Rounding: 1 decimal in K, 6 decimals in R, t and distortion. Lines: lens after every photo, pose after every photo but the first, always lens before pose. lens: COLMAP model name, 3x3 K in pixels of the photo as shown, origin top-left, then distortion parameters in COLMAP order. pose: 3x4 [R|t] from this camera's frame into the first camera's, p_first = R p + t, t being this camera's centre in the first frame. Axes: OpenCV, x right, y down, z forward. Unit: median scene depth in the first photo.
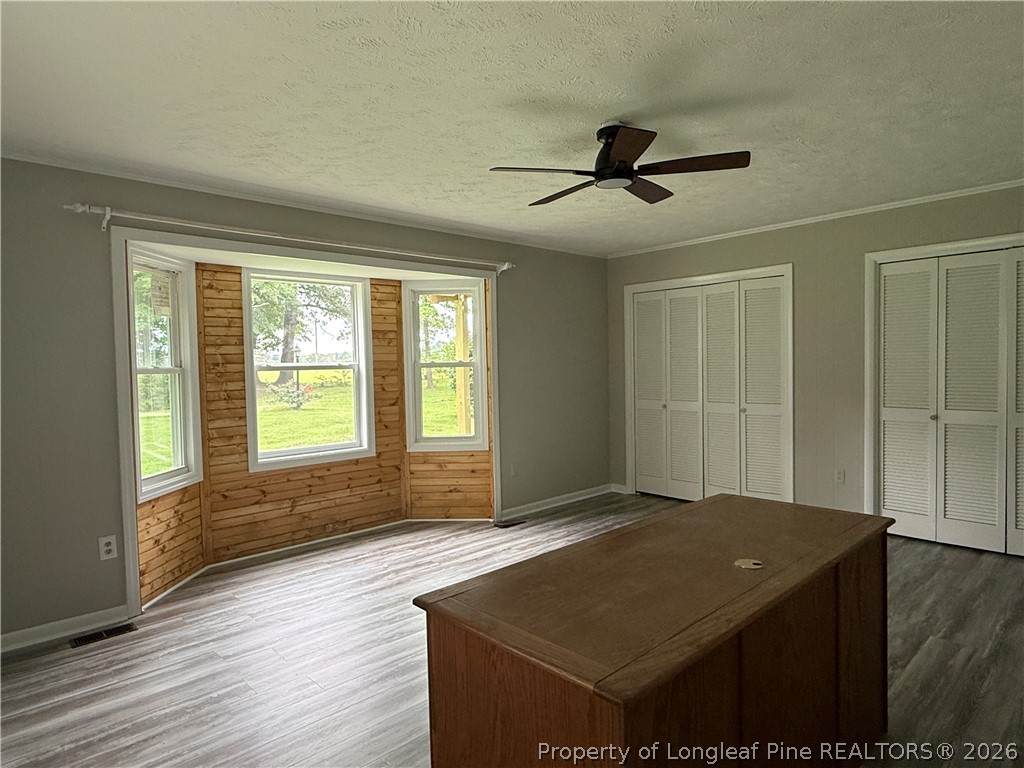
lens RADIAL K [[602.7, 0, 510.1], [0, 602.7, 386.7], [0, 0, 1]] dist [-0.000416, 0.000549]
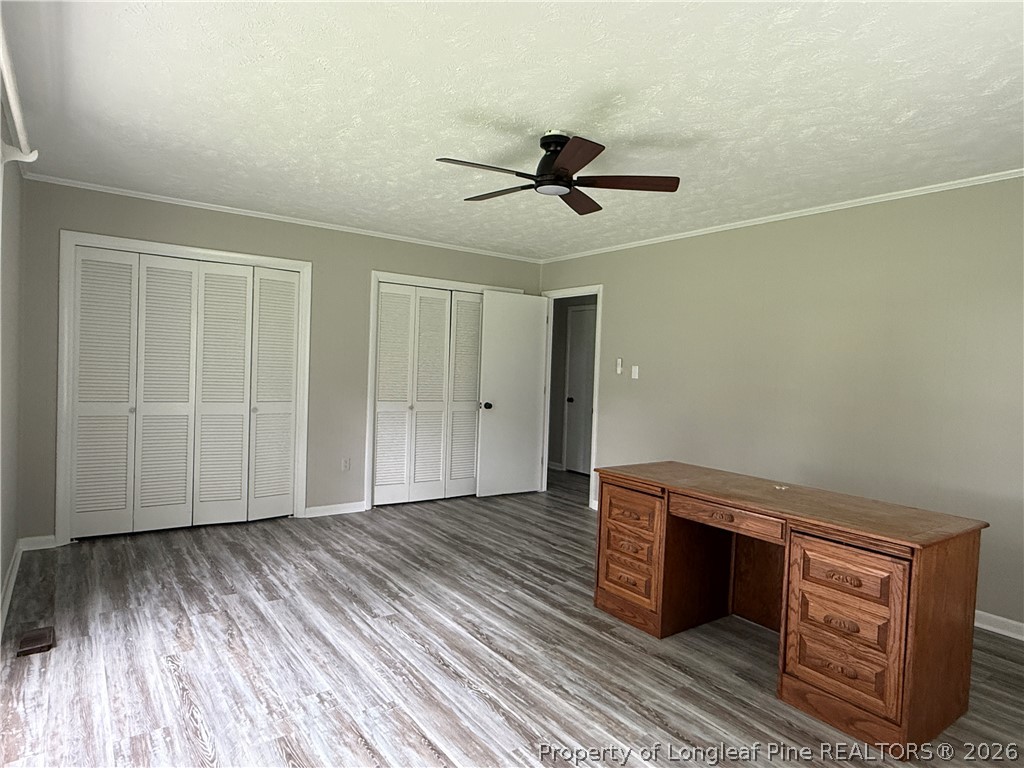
lens RADIAL K [[602.7, 0, 510.1], [0, 602.7, 386.7], [0, 0, 1]] dist [-0.000416, 0.000549]
pose [[0.128717, -0.005479, 0.991666, -0.535584], [-0.002697, 0.999979, 0.005875, -0.002692], [-0.991678, -0.003431, 0.128699, 0.579226]]
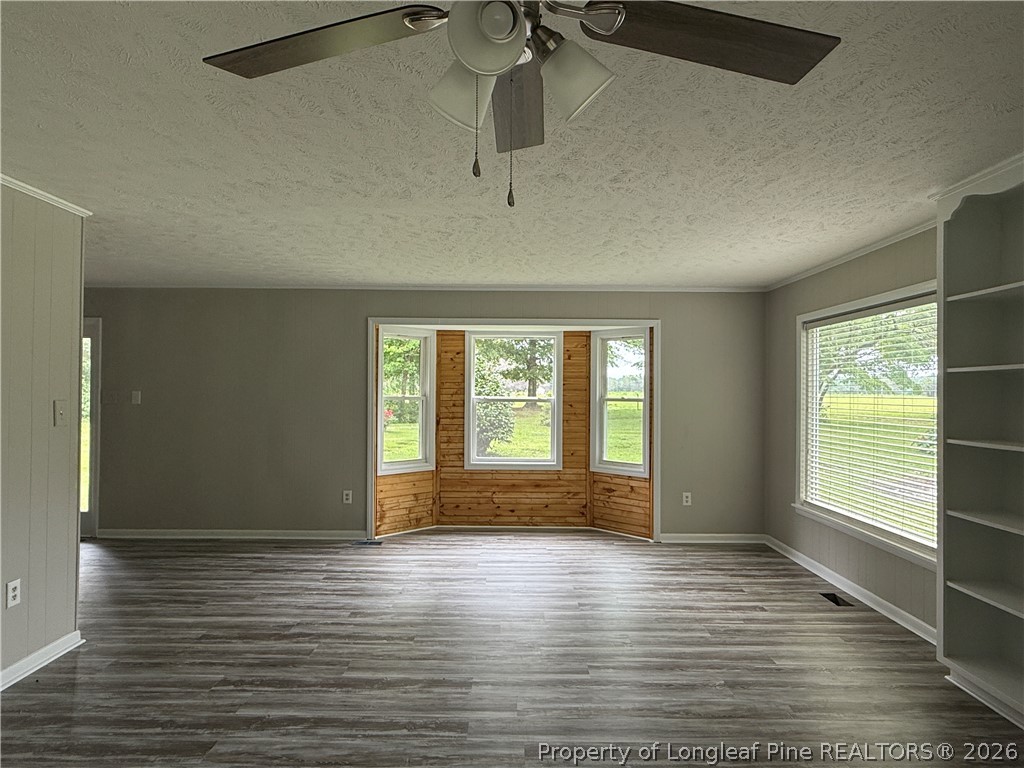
lens RADIAL K [[602.7, 0, 510.1], [0, 602.7, 386.7], [0, 0, 1]] dist [-0.000416, 0.000549]
pose [[0.728183, 0.020529, -0.685075, 0.624900], [-0.048681, 0.998576, -0.021822, -0.030358], [0.683652, 0.049241, 0.728145, -0.010747]]
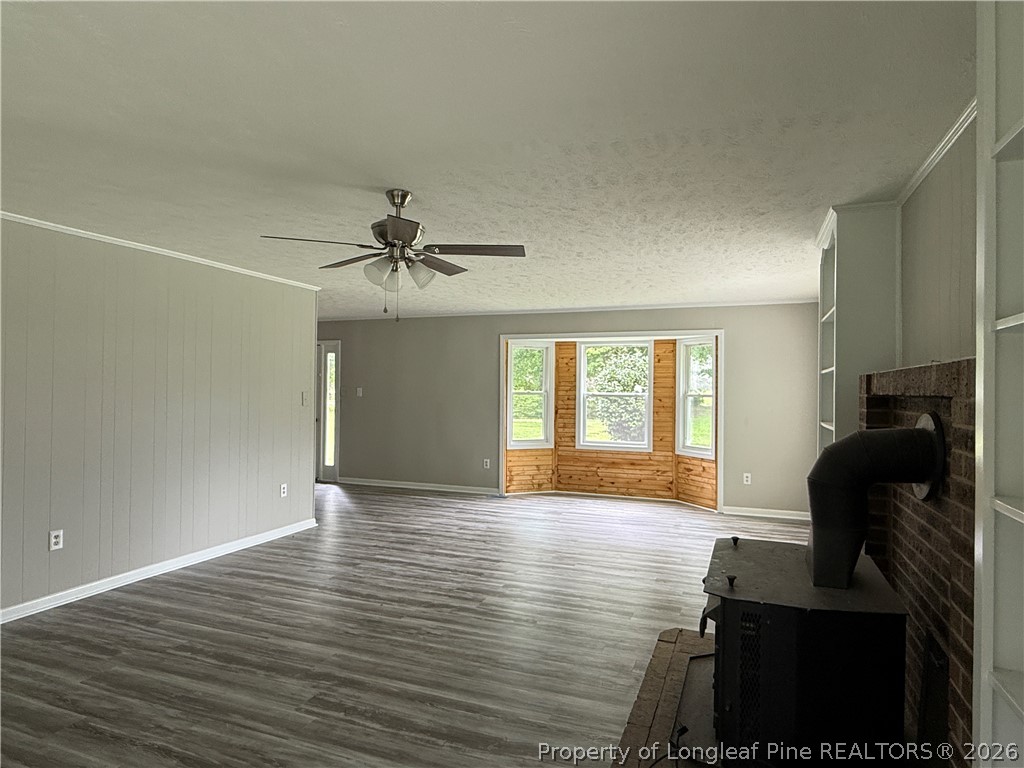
lens RADIAL K [[599.4, 0, 512.0], [0, 599.4, 384.0], [0, 0, 1]] dist [0.002614, 0.000295]
pose [[0.432496, 0.018186, -0.901452, 1.135054], [-0.053825, 0.998534, -0.005679, -0.037620], [0.900028, 0.050976, 0.432841, -0.017080]]
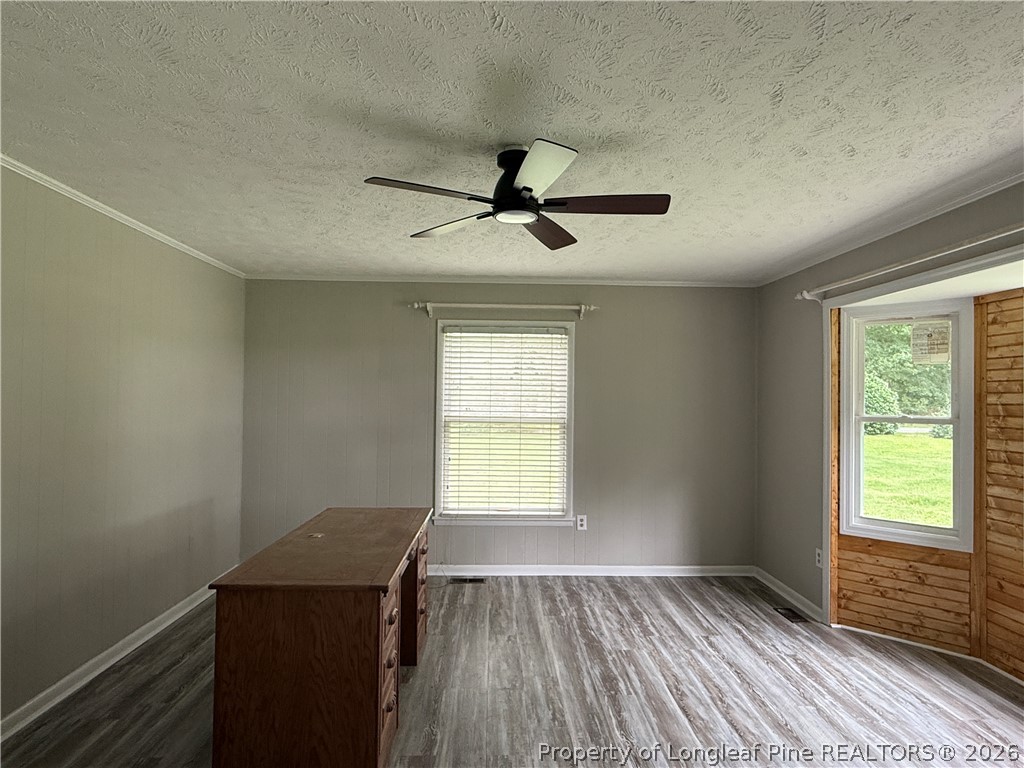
lens RADIAL K [[602.7, 0, 510.1], [0, 602.7, 386.7], [0, 0, 1]] dist [-0.000416, 0.000549]
pose [[-0.666106, 0.002747, -0.745852, 0.498513], [-0.023939, 0.999399, 0.025060, -0.075211], [0.745473, 0.034548, -0.665640, 0.964623]]
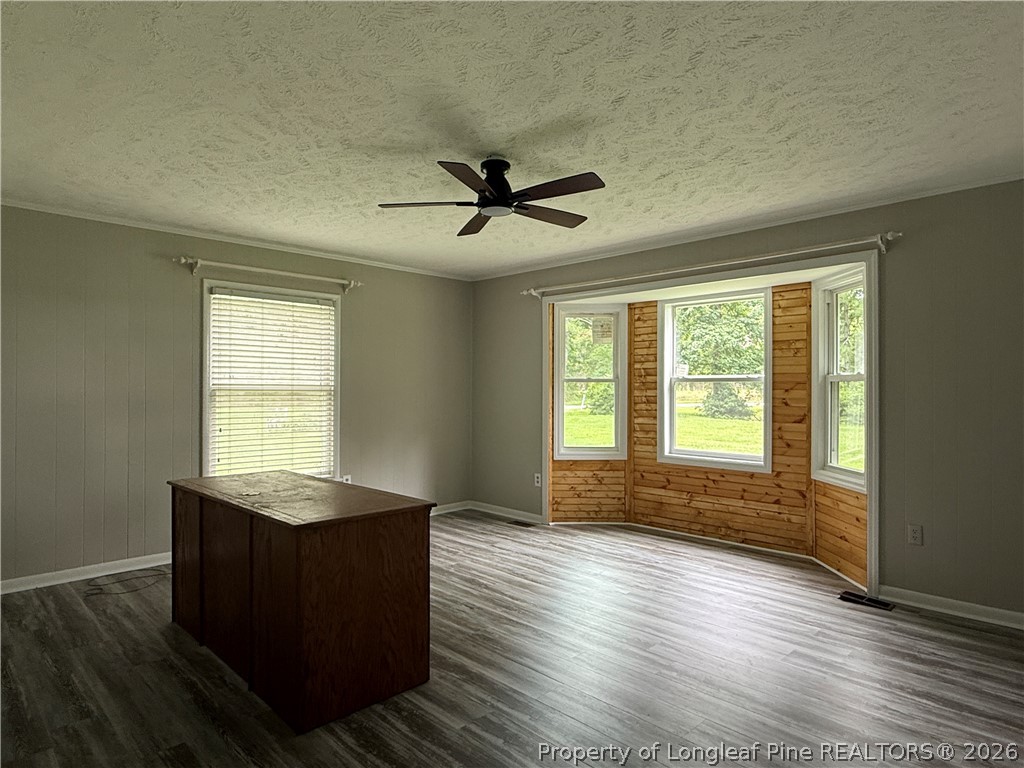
lens RADIAL K [[602.7, 0, 510.1], [0, 602.7, 386.7], [0, 0, 1]] dist [-0.000416, 0.000549]
pose [[0.020594, 0.020481, -0.999578, 0.784126], [-0.039012, 0.999045, 0.019666, -0.026621], [0.999027, 0.038591, 0.021373, 0.625896]]
